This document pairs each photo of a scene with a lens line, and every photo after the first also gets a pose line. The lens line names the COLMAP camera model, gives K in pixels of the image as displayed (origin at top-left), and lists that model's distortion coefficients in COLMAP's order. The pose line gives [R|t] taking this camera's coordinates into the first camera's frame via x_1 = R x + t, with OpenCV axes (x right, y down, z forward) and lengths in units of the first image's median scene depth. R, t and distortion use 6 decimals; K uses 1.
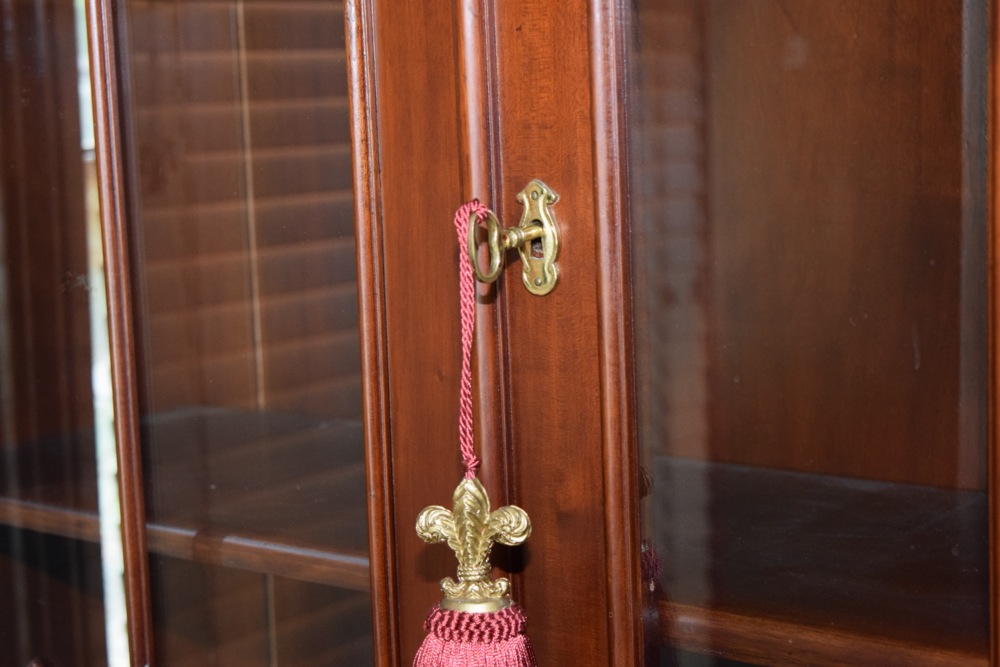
lens RADIAL K [[1867.6, 0, 500.0], [0, 1867.6, 333.5], [0, 0, 1]] dist [0.017360, 0.114979]
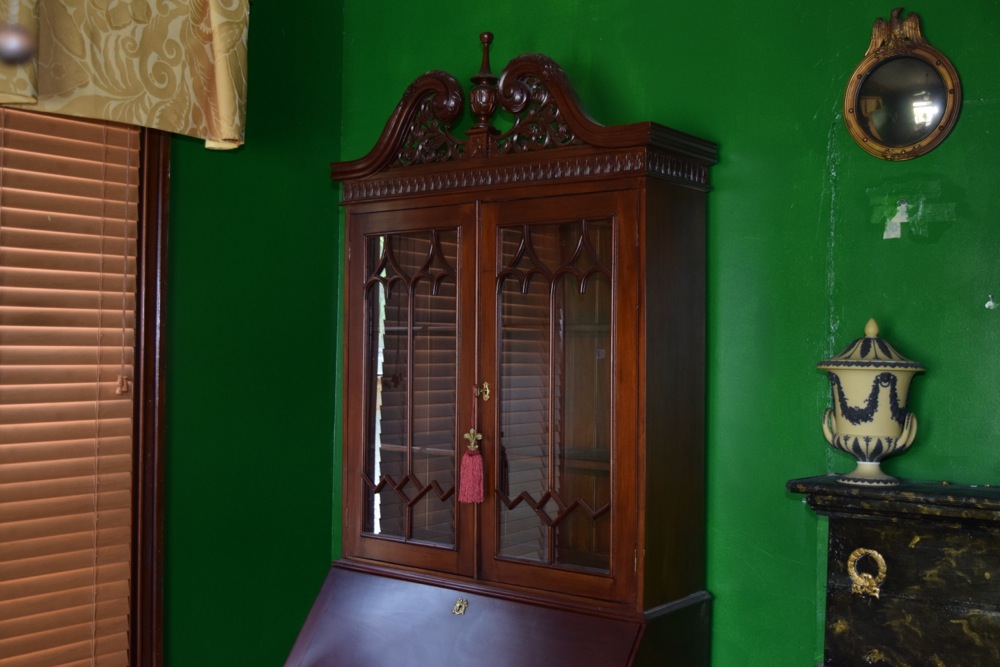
lens RADIAL K [[1115.2, 0, 502.2], [0, 1115.2, 328.9], [0, 0, 1]] dist [-0.061998, 0.003293]
pose [[0.998874, 0.045221, -0.014345, 0.115877], [-0.046878, 0.987280, -0.151921, 0.298072], [0.007292, 0.152423, 0.988288, -2.624142]]
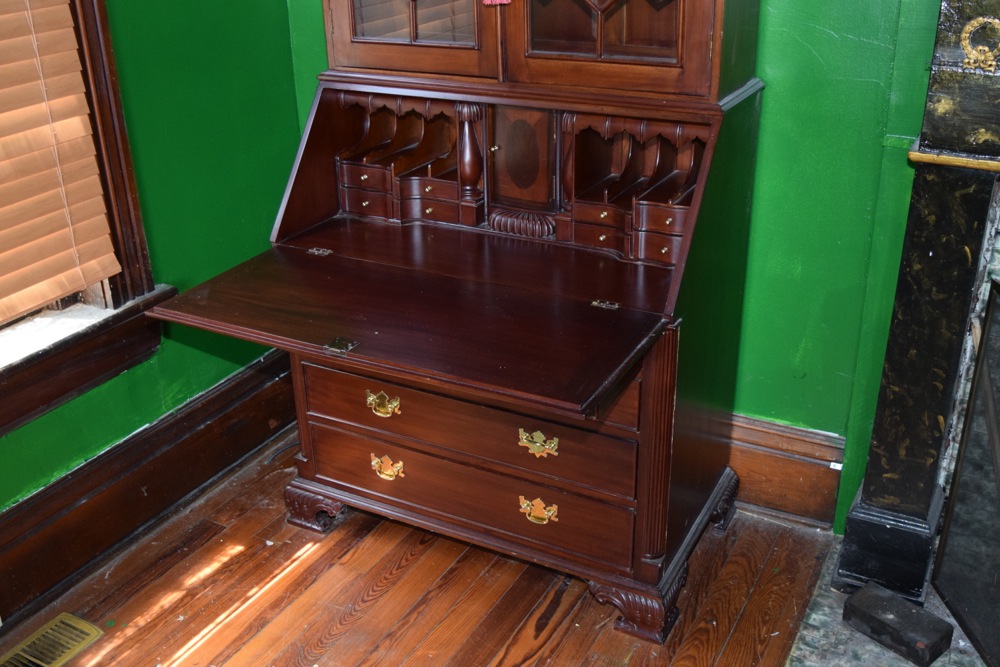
lens RADIAL K [[1007.6, 0, 503.9], [0, 1007.6, 332.7], [0, 0, 1]] dist [-0.081334, 0.021288]
pose [[0.987404, -0.054469, 0.148545, -0.454774], [0.008652, 0.956055, 0.293060, 0.407692], [-0.157980, -0.288083, 0.944484, -1.827632]]
